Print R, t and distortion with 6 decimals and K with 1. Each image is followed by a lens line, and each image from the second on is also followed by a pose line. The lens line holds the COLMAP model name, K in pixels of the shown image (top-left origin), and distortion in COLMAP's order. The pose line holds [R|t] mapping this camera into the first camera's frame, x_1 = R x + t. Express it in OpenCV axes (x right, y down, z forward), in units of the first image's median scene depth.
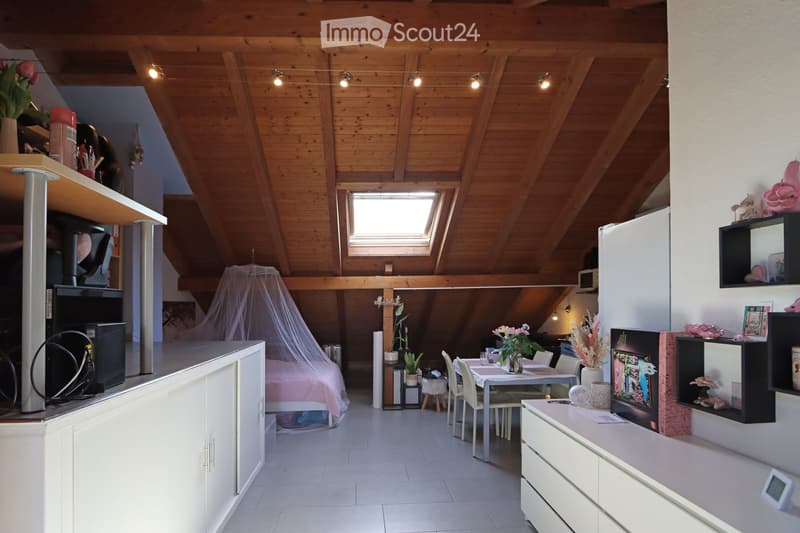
lens RADIAL K [[367.2, 0, 377.5], [0, 367.2, 304.5], [0, 0, 1]] dist [-0.023989, -0.000316]
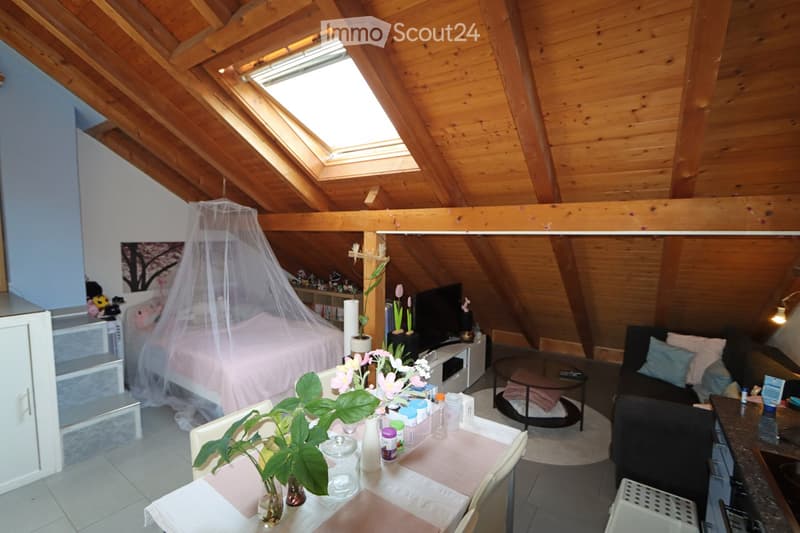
lens RADIAL K [[367.2, 0, 405.0], [0, 367.2, 263.9], [0, 0, 1]] dist [-0.023989, -0.000316]
pose [[0.809955, 0.070028, -0.582296, 0.435566], [-0.019990, 0.995565, 0.091924, -0.047499], [0.586151, -0.062814, 0.807763, 0.553835]]
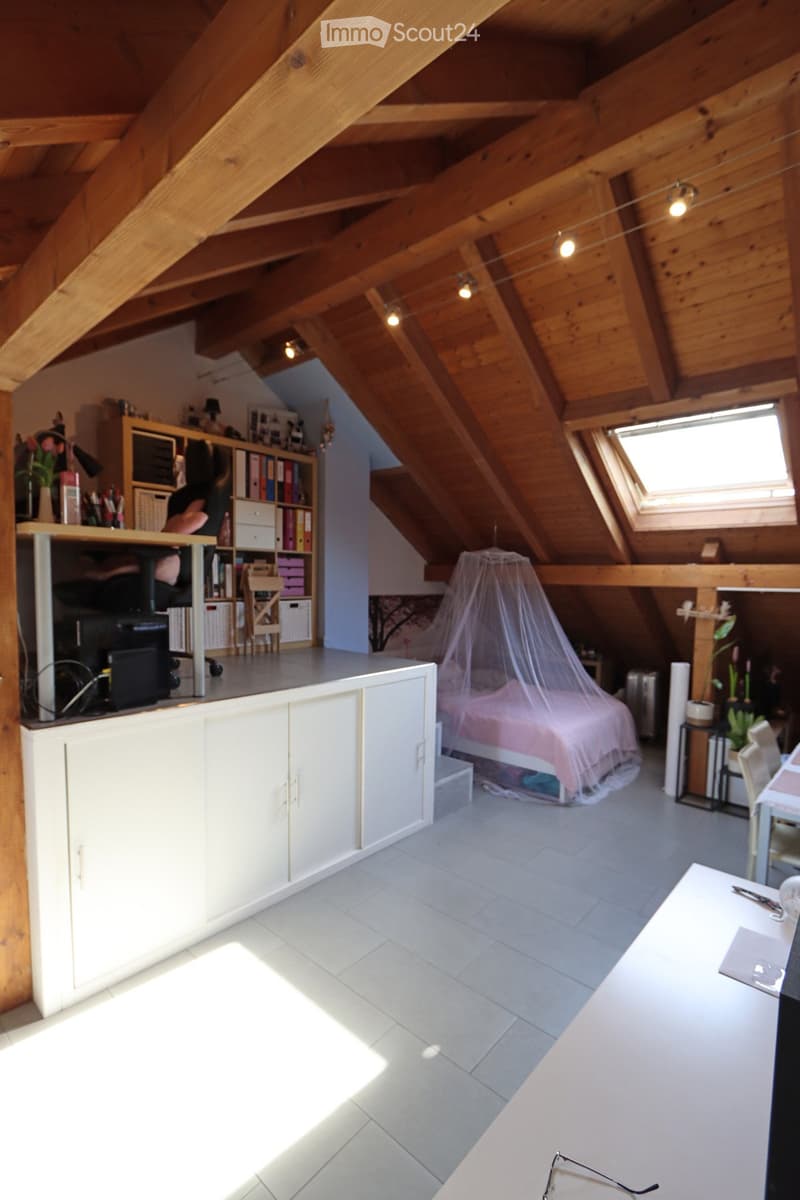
lens RADIAL K [[550.7, 0, 420.4], [0, 550.7, 611.6], [0, 0, 1]] dist [-0.023989, -0.000316]
pose [[0.729183, 0.063720, -0.681345, 0.280482], [-0.023506, 0.997400, 0.068122, -0.054257], [0.683915, -0.033658, 0.728785, 0.111771]]
